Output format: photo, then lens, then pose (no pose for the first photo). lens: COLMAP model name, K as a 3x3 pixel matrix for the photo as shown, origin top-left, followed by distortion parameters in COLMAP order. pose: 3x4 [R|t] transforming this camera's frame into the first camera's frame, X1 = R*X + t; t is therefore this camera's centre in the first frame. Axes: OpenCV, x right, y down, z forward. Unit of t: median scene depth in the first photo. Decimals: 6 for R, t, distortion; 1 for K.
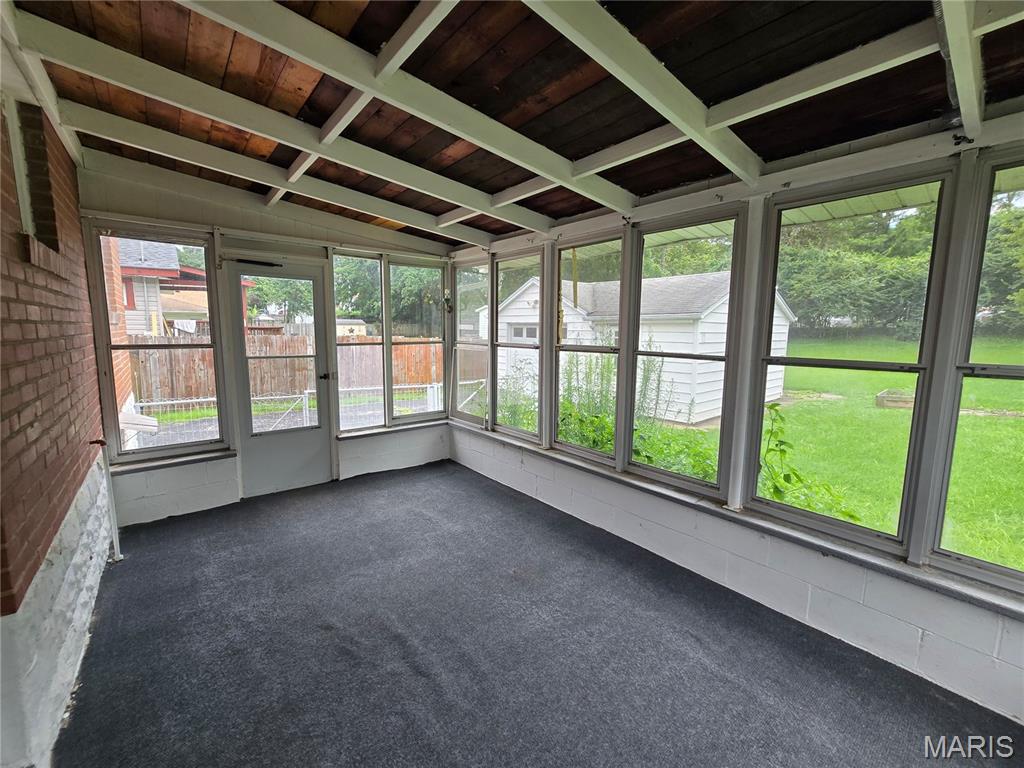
lens RADIAL K [[418.9, 0, 511.6], [0, 418.9, 382.2], [0, 0, 1]] dist [-0.006774, 0.000386]
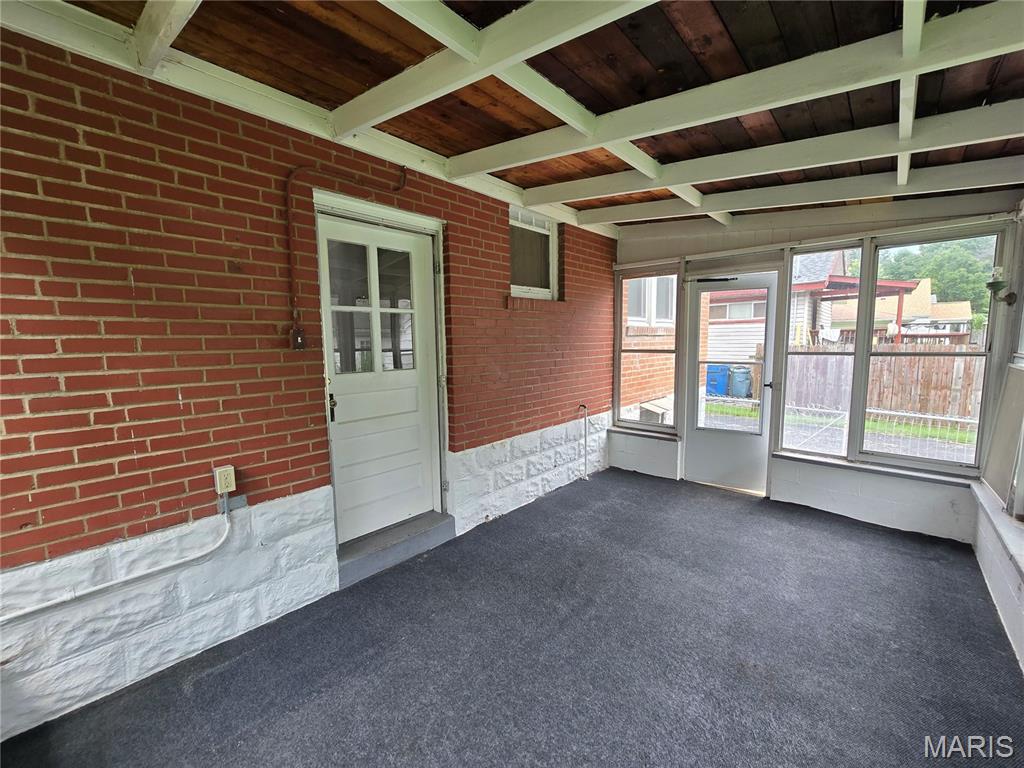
lens RADIAL K [[418.9, 0, 511.9], [0, 418.9, 384.1], [0, 0, 1]] dist [-0.006774, 0.000386]
pose [[0.149074, 0.094121, -0.984336, 0.391751], [-0.110857, 0.990775, 0.077948, -0.027463], [0.982592, 0.097501, 0.158132, 0.268979]]
